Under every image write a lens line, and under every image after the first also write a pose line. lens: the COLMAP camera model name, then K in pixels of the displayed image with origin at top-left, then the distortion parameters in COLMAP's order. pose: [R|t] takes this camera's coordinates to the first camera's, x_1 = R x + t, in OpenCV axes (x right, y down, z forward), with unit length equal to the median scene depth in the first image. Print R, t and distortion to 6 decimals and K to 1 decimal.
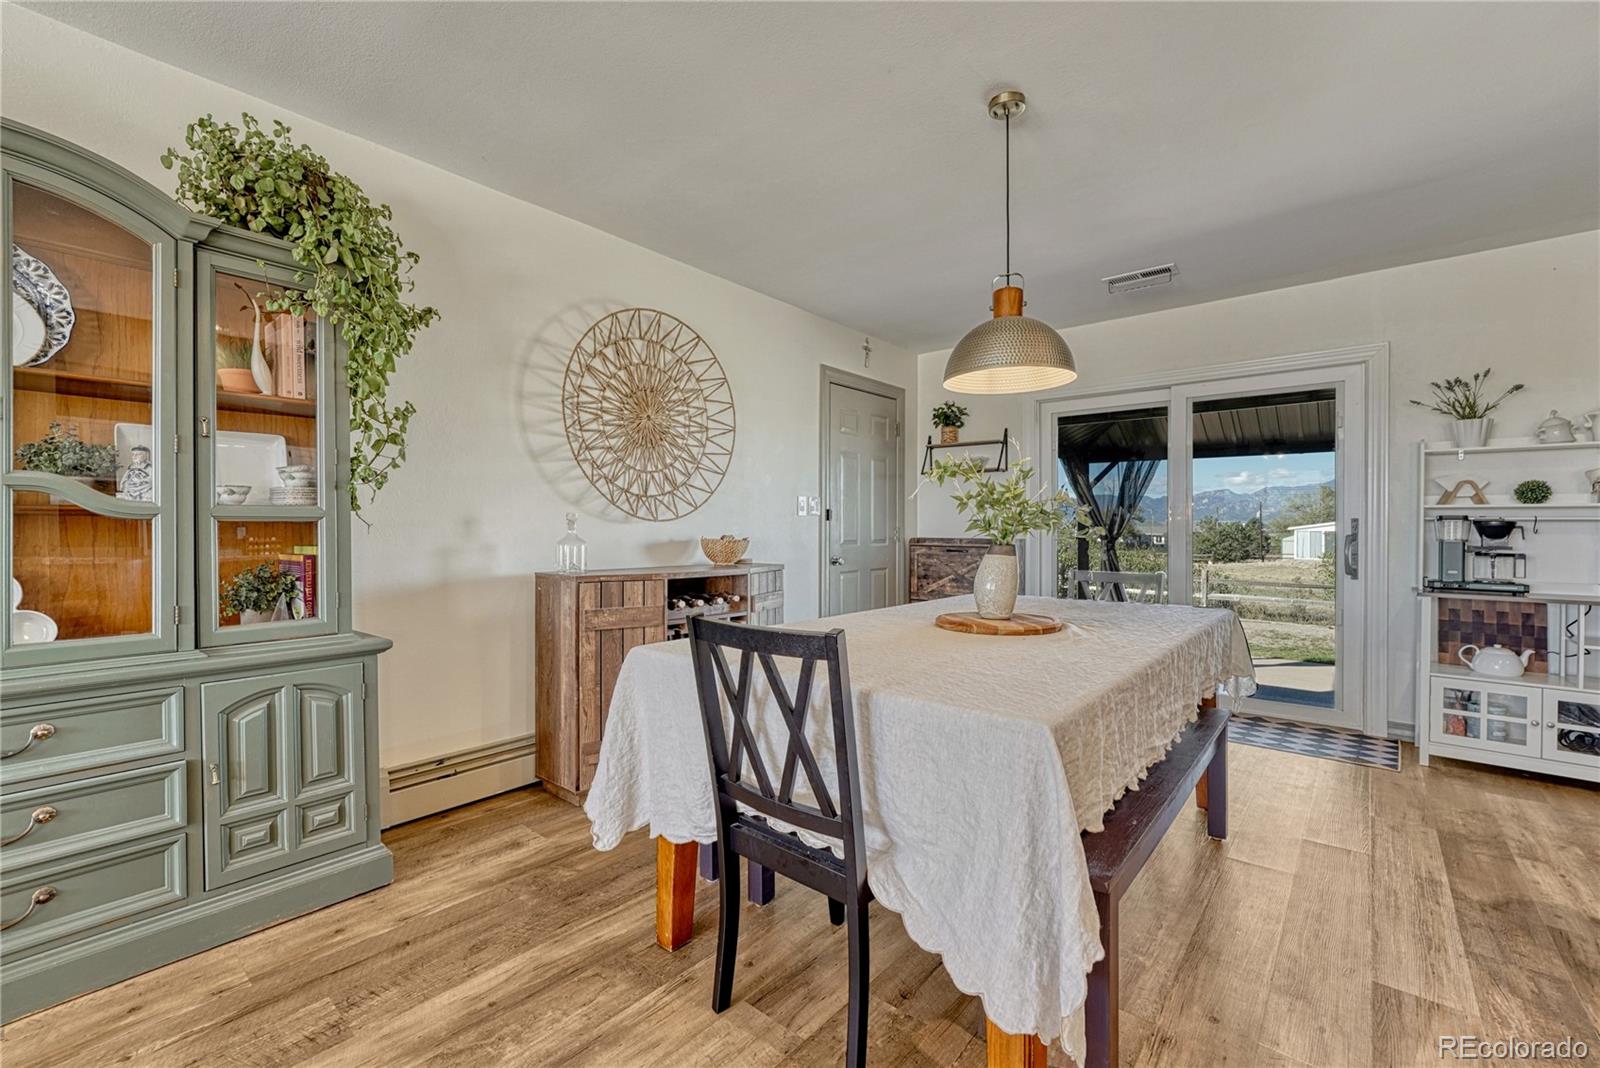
lens RADIAL K [[667.7, 0, 804.8], [0, 667.7, 536.1], [0, 0, 1]] dist [-0.013621, 0.002326]
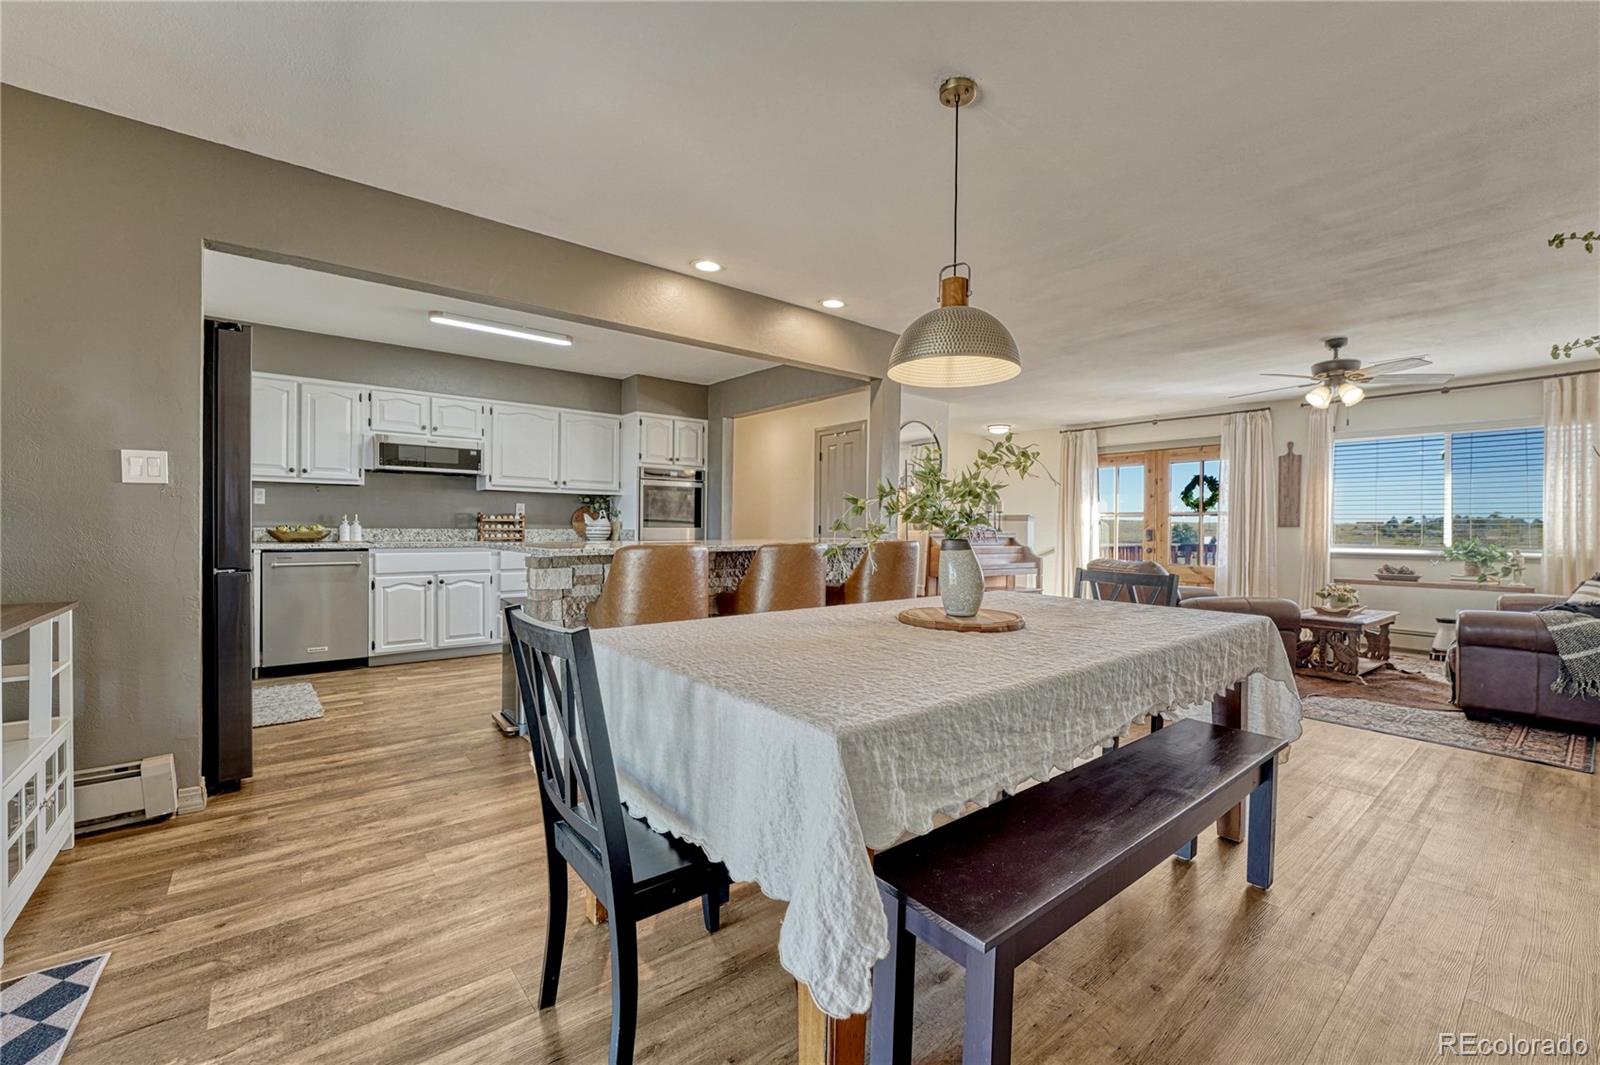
lens RADIAL K [[651.2, 0, 800.8], [0, 651.2, 530.0], [0, 0, 1]] dist [-0.016422, 0.003551]
pose [[-0.983162, -0.015143, 0.182110, 0.233170], [-0.012864, 0.999824, 0.013693, -0.007304], [-0.182285, 0.011120, -0.983183, 1.340447]]
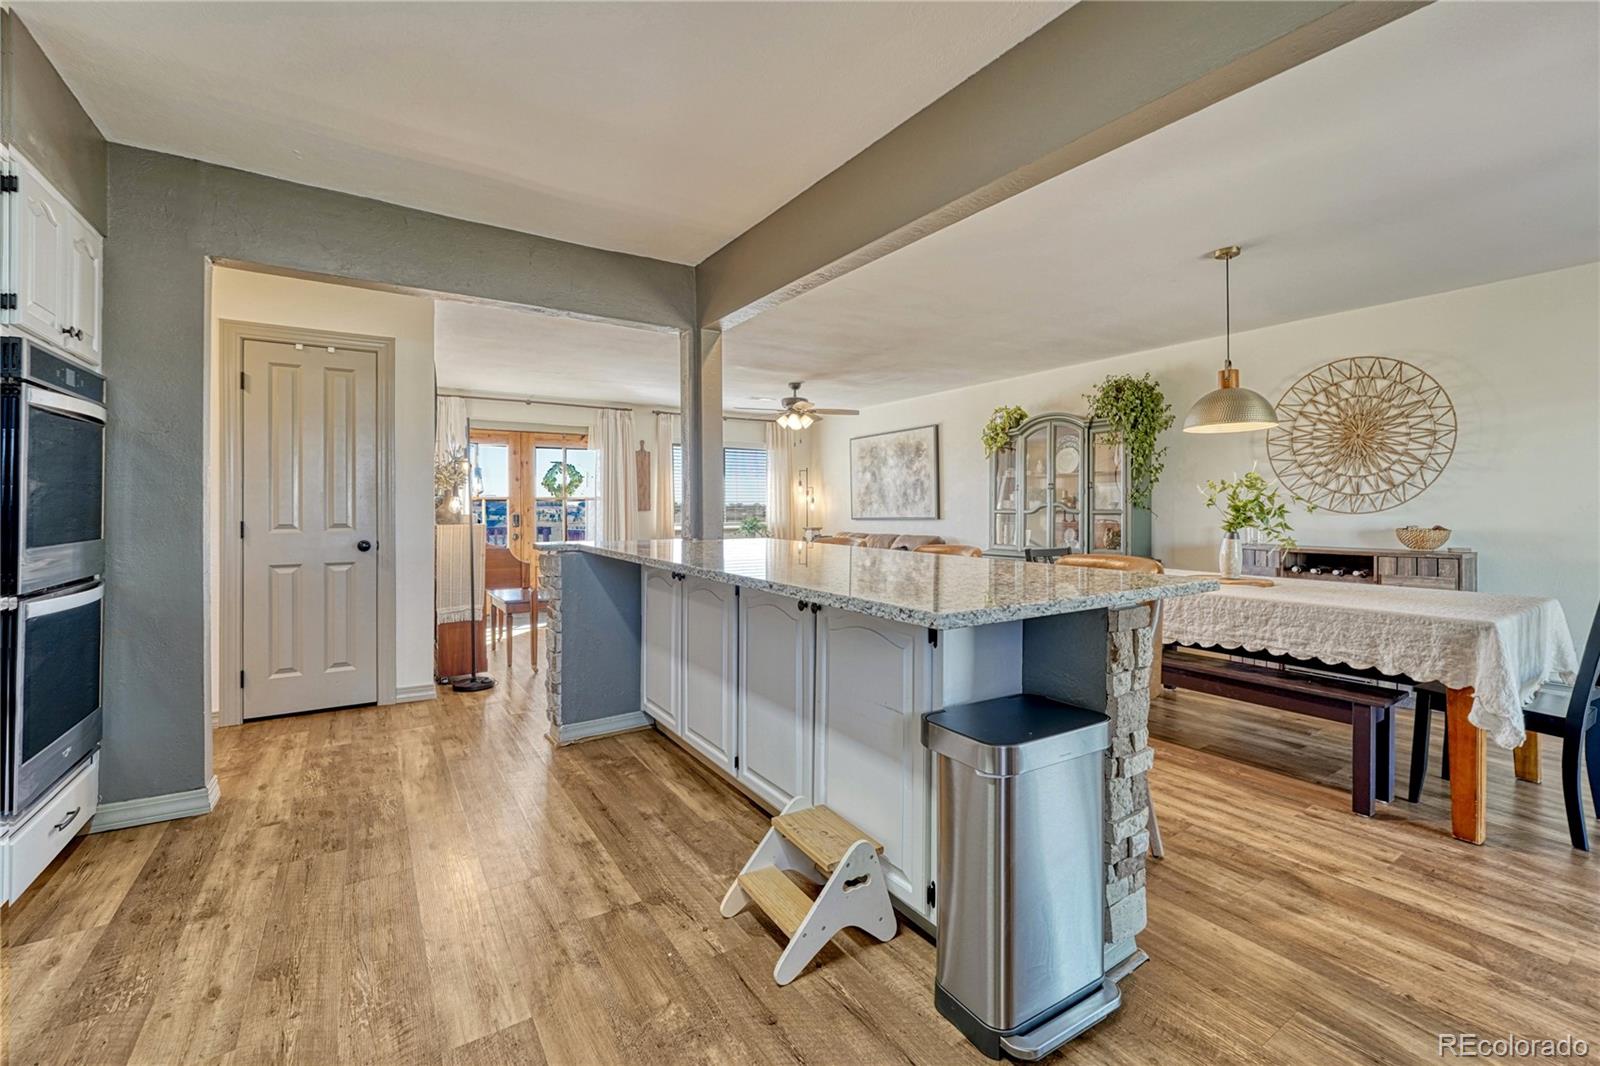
lens RADIAL K [[667.7, 0, 802.0], [0, 667.7, 509.3], [0, 0, 1]] dist [-0.013621, 0.002326]
pose [[-0.276751, 0.000615, -0.960941, 1.411541], [-0.007356, 0.999969, 0.002758, -0.026955], [0.960913, 0.007833, -0.276738, 0.310632]]
